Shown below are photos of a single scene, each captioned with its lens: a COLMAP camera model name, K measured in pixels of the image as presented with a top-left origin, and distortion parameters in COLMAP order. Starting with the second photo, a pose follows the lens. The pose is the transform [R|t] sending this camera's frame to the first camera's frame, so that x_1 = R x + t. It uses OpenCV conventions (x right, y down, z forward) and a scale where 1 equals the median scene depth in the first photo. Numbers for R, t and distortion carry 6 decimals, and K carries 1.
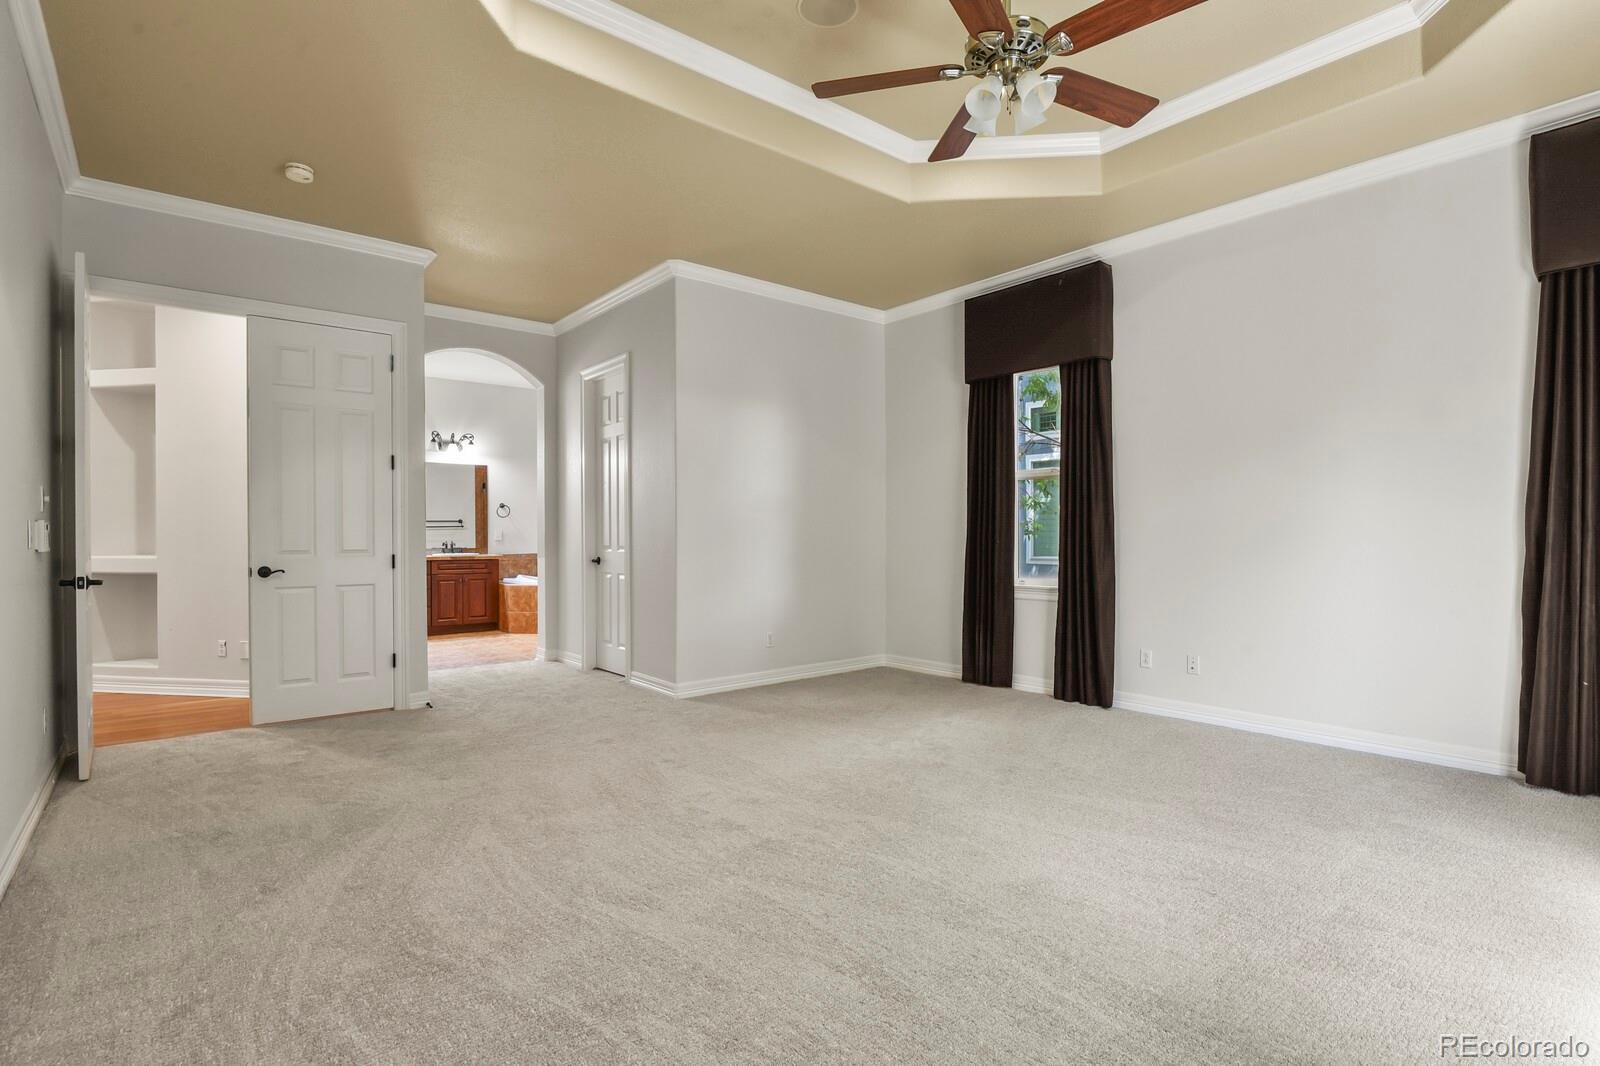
lens RADIAL K [[774.6, 0, 803.3], [0, 774.6, 540.3], [0, 0, 1]] dist [-0.009184, -0.004195]
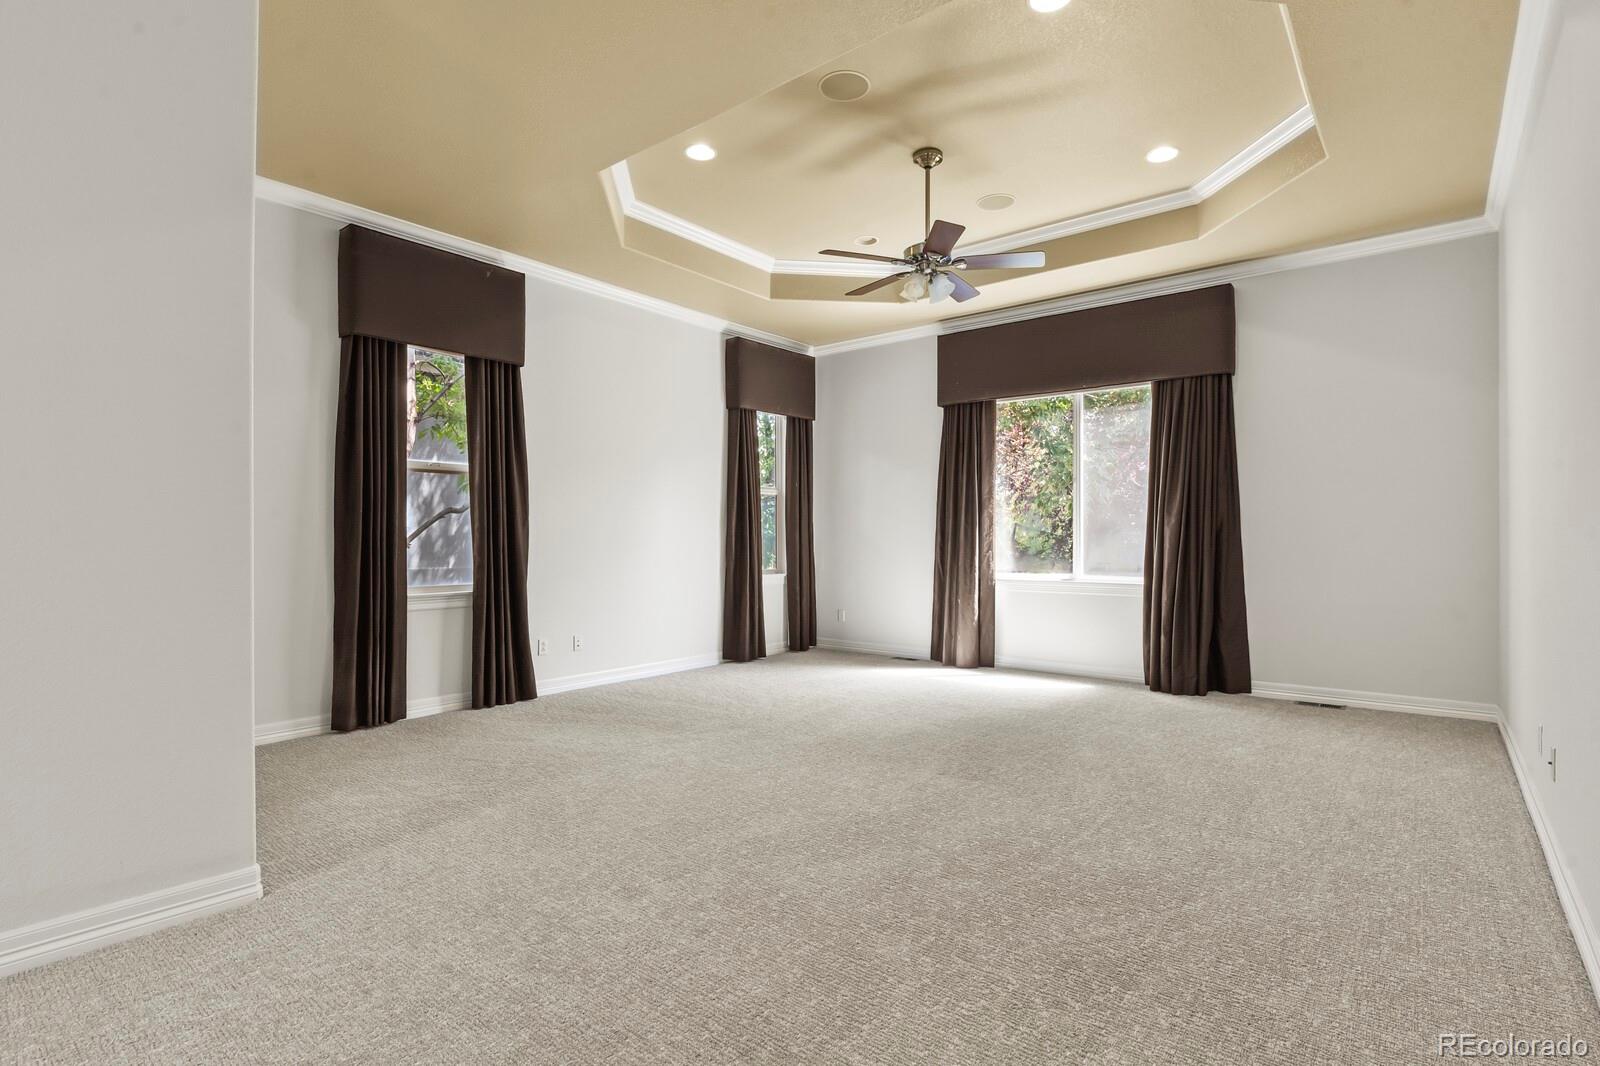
lens RADIAL K [[774.6, 0, 803.3], [0, 774.6, 540.3], [0, 0, 1]] dist [-0.009184, -0.004195]
pose [[-0.202595, -0.000750, 0.979262, -0.672311], [0.008268, 0.999963, 0.002477, -0.000472], [-0.979228, 0.008599, -0.202581, 0.791059]]
